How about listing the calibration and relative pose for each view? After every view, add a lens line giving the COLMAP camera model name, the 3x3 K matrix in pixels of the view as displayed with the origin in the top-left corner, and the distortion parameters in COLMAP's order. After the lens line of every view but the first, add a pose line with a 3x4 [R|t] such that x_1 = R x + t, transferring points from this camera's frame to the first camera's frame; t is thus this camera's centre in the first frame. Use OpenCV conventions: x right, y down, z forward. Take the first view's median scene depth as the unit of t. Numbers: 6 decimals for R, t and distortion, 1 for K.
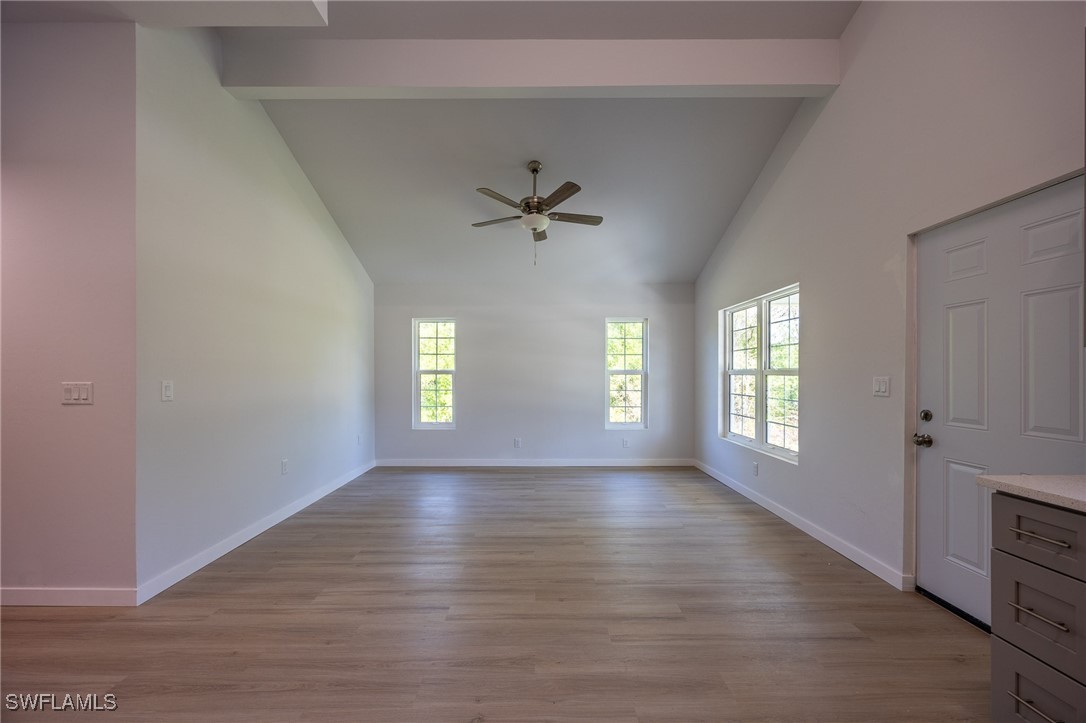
lens RADIAL K [[421.4, 0, 545.7], [0, 421.4, 368.2], [0, 0, 1]] dist [0.001879, -0.000603]
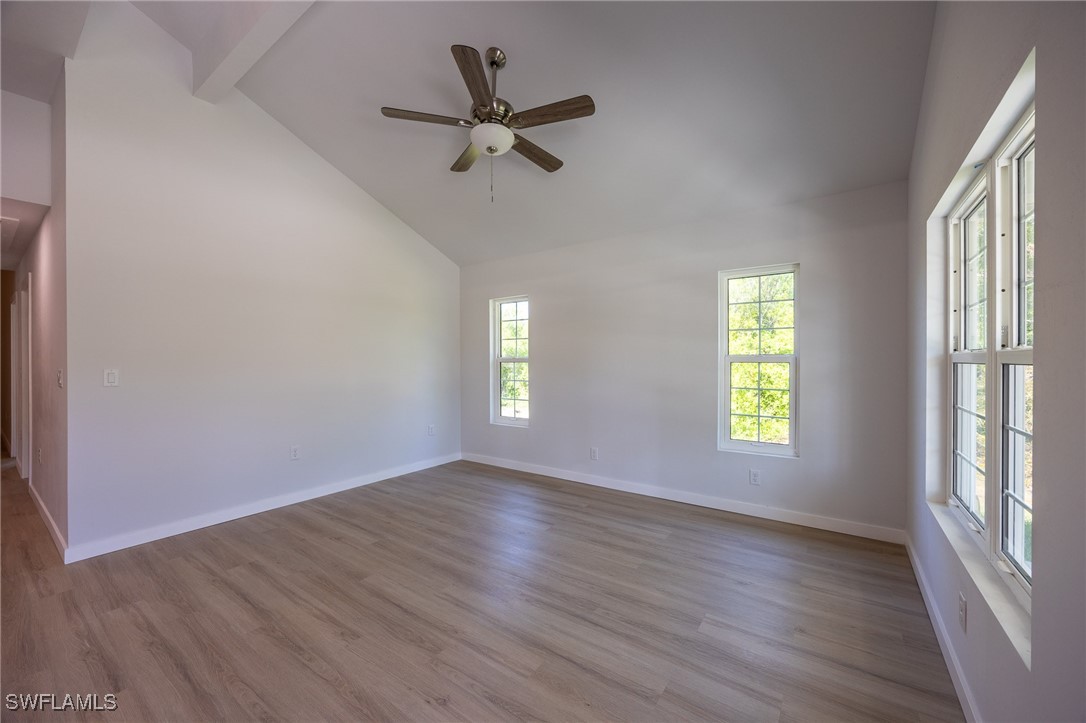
lens RADIAL K [[421.4, 0, 546.4], [0, 421.4, 360.7], [0, 0, 1]] dist [0.001879, -0.000603]
pose [[0.802213, -0.002955, -0.597031, 0.310929], [0.009507, 0.999924, 0.007825, 0.005036], [0.596963, -0.011953, 0.802180, 0.348472]]
